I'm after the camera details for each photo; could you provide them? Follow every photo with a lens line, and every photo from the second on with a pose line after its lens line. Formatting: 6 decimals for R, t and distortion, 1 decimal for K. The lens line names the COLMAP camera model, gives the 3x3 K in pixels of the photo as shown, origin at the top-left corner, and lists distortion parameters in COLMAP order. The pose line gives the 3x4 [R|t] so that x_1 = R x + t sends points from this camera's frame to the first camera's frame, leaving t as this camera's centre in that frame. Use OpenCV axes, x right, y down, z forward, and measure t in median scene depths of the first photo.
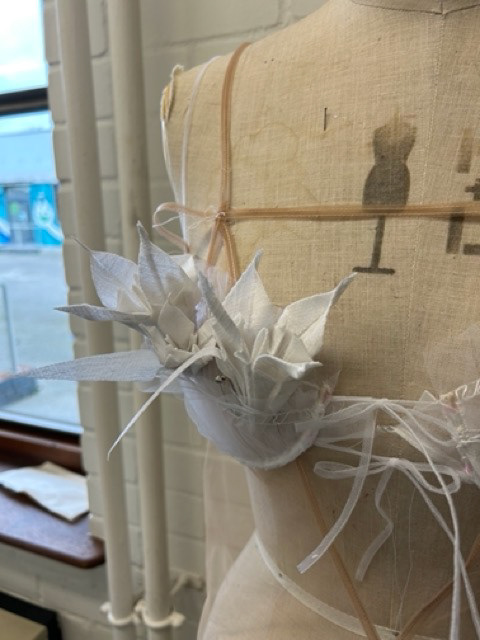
lens RADIAL K [[487.1, 0, 249.3], [0, 487.1, 323.8], [0, 0, 1]] dist [0.028593, -0.047554]
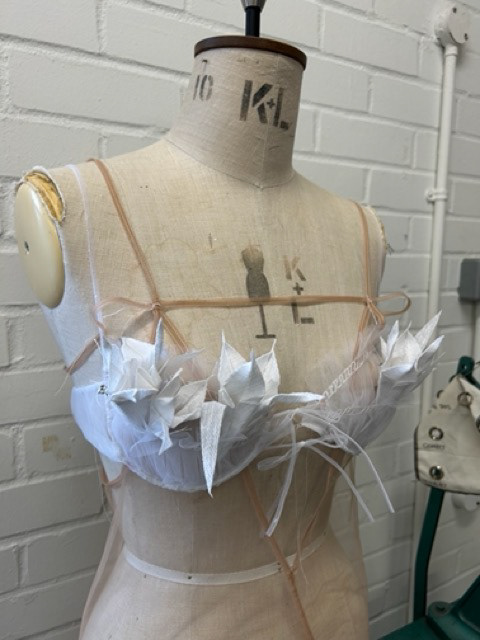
lens RADIAL K [[487.1, 0, 245.1], [0, 487.1, 321.8], [0, 0, 1]] dist [0.028593, -0.047554]
pose [[0.596702, -0.086663, 0.797769, -1.081078], [0.145717, 0.989325, -0.001518, -0.161064], [-0.789122, 0.117154, 0.602961, 0.033371]]
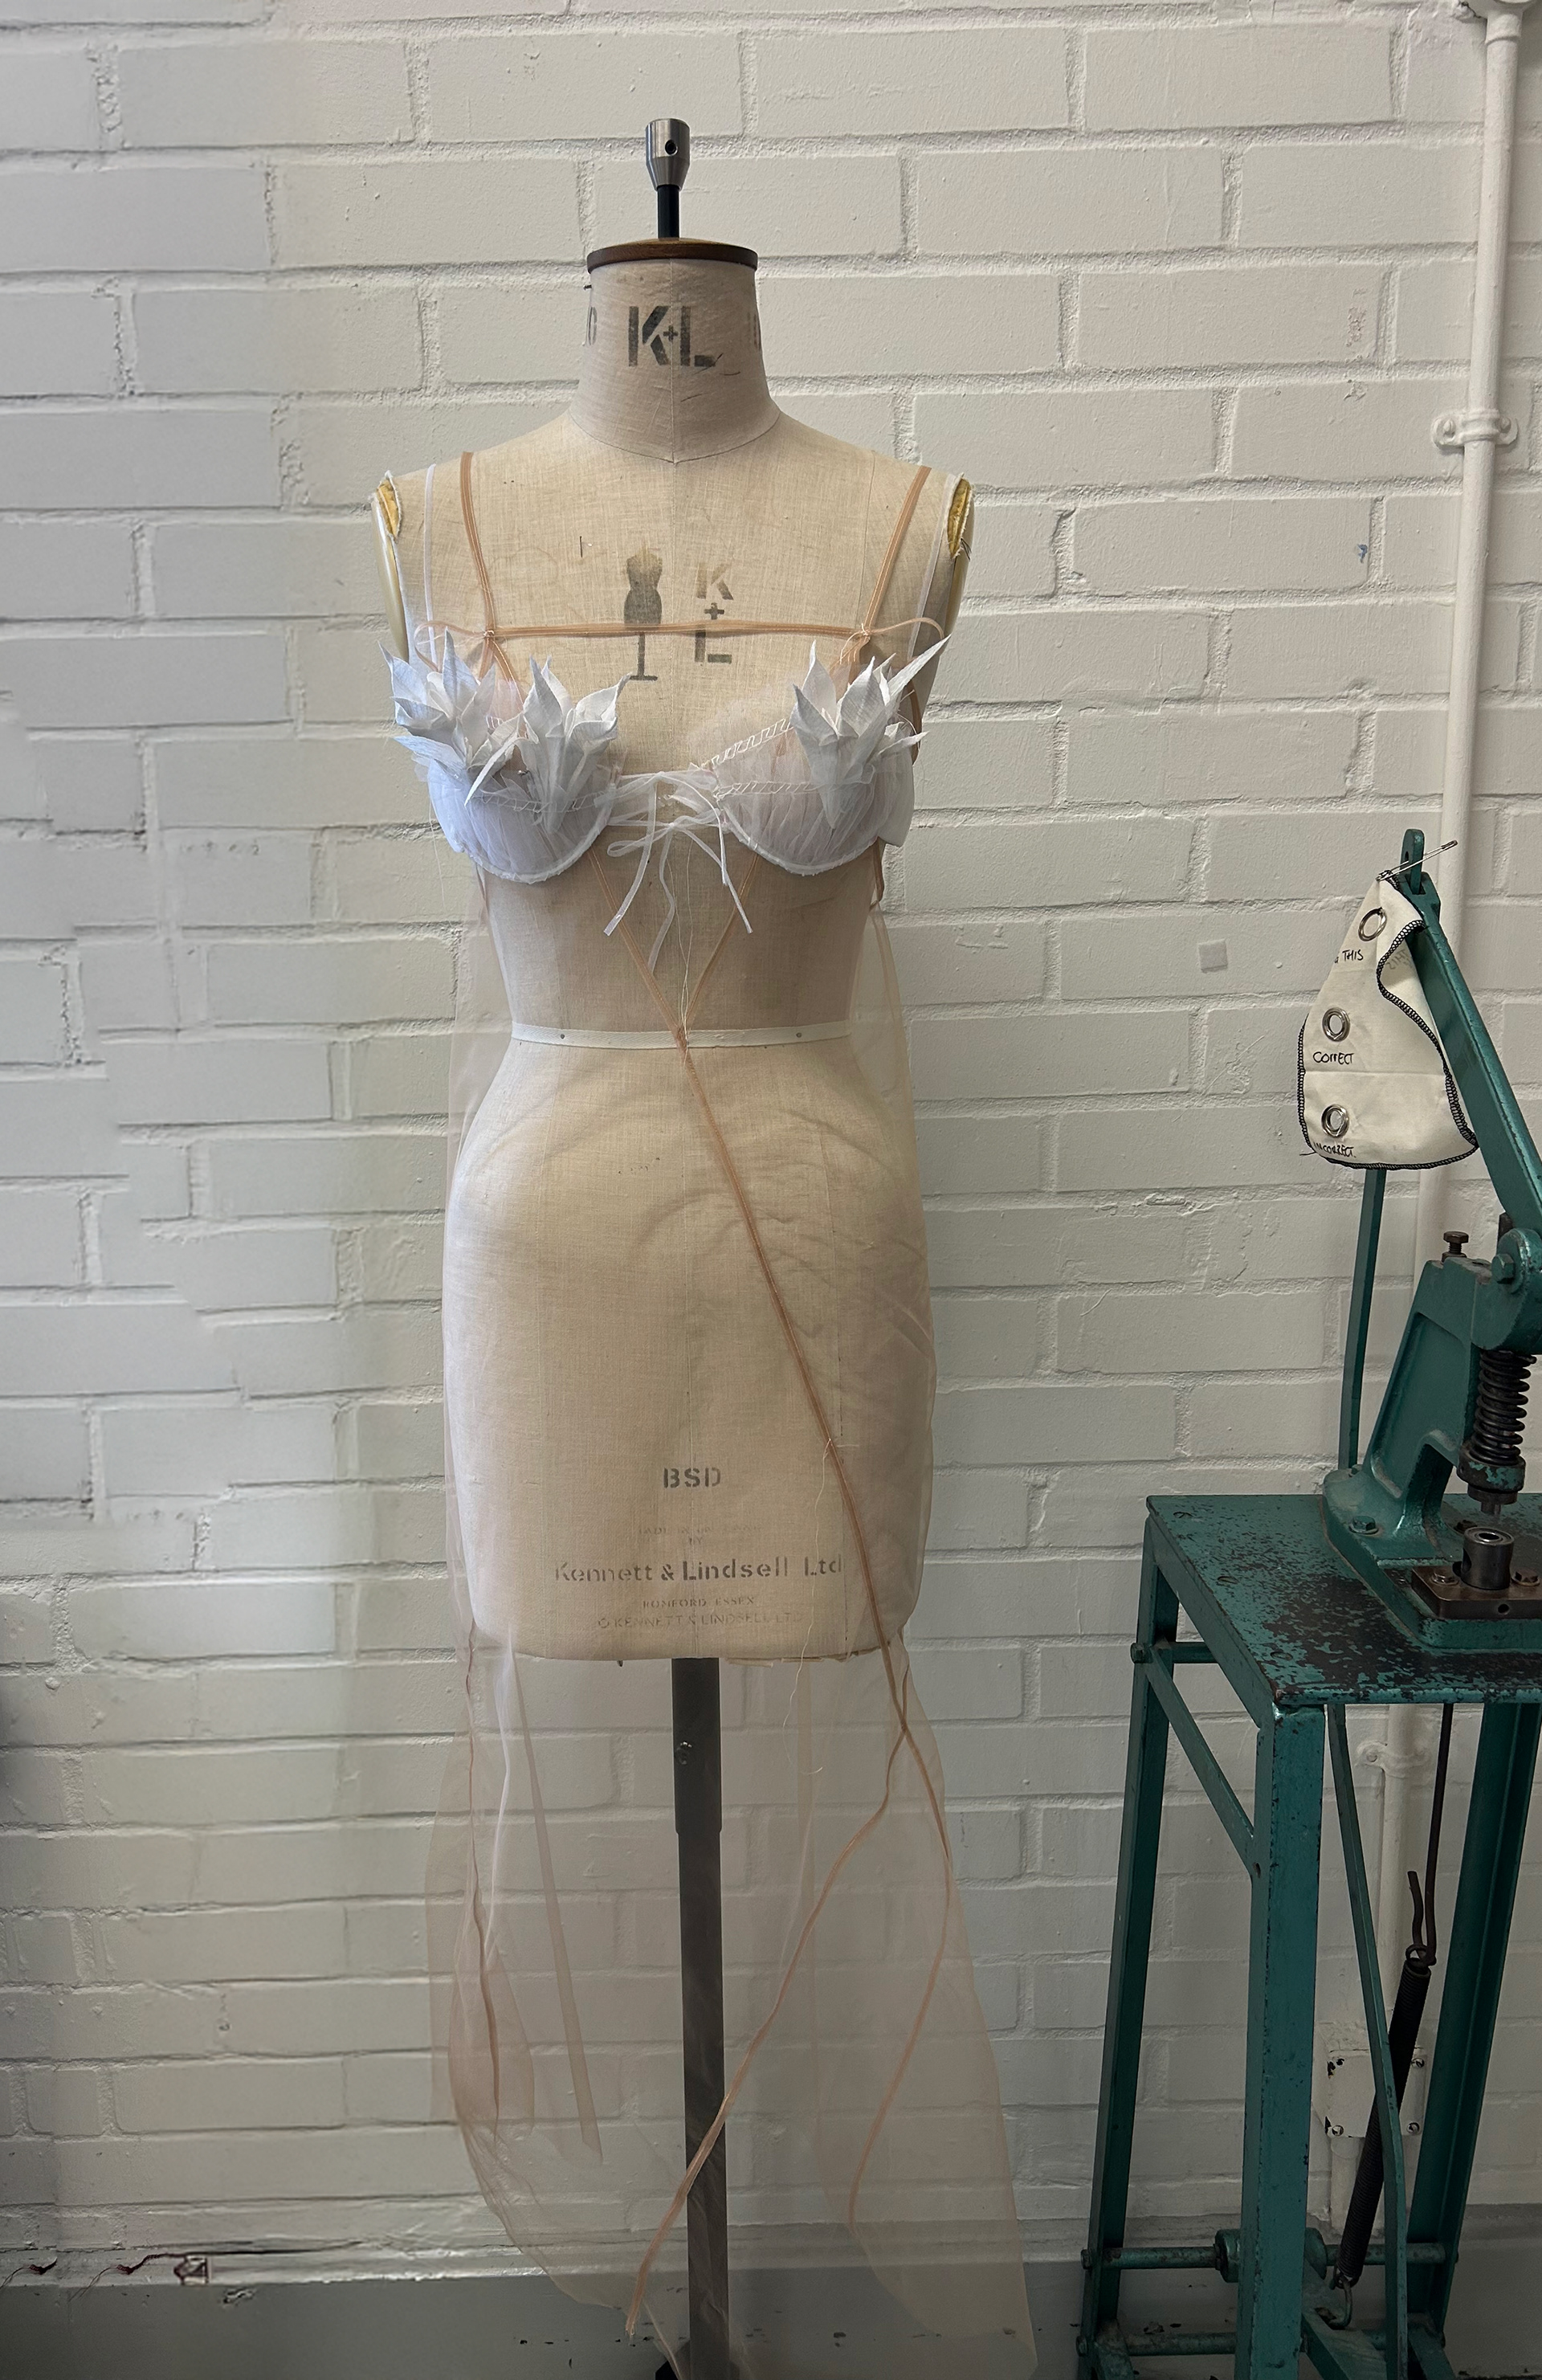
lens RADIAL K [[1811.5, 0, 702.5], [0, 1811.5, 1201.8], [0, 0, 1]] dist [0.035890, -0.055315]
pose [[0.917607, -0.088703, 0.387464, -1.392480], [0.094198, 0.995542, 0.004828, 1.119815], [-0.386165, 0.032068, 0.921872, -3.007246]]
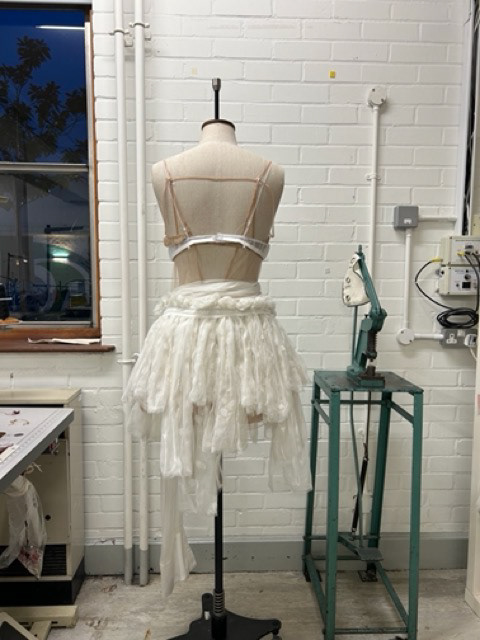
lens RADIAL K [[487.1, 0, 239.2], [0, 487.1, 322.2], [0, 0, 1]] dist [0.028593, -0.047554]
pose [[0.902524, -0.023035, 0.430023, -2.502731], [0.074874, 0.991753, -0.104019, 2.139838], [-0.424081, 0.126077, 0.896806, -4.981935]]
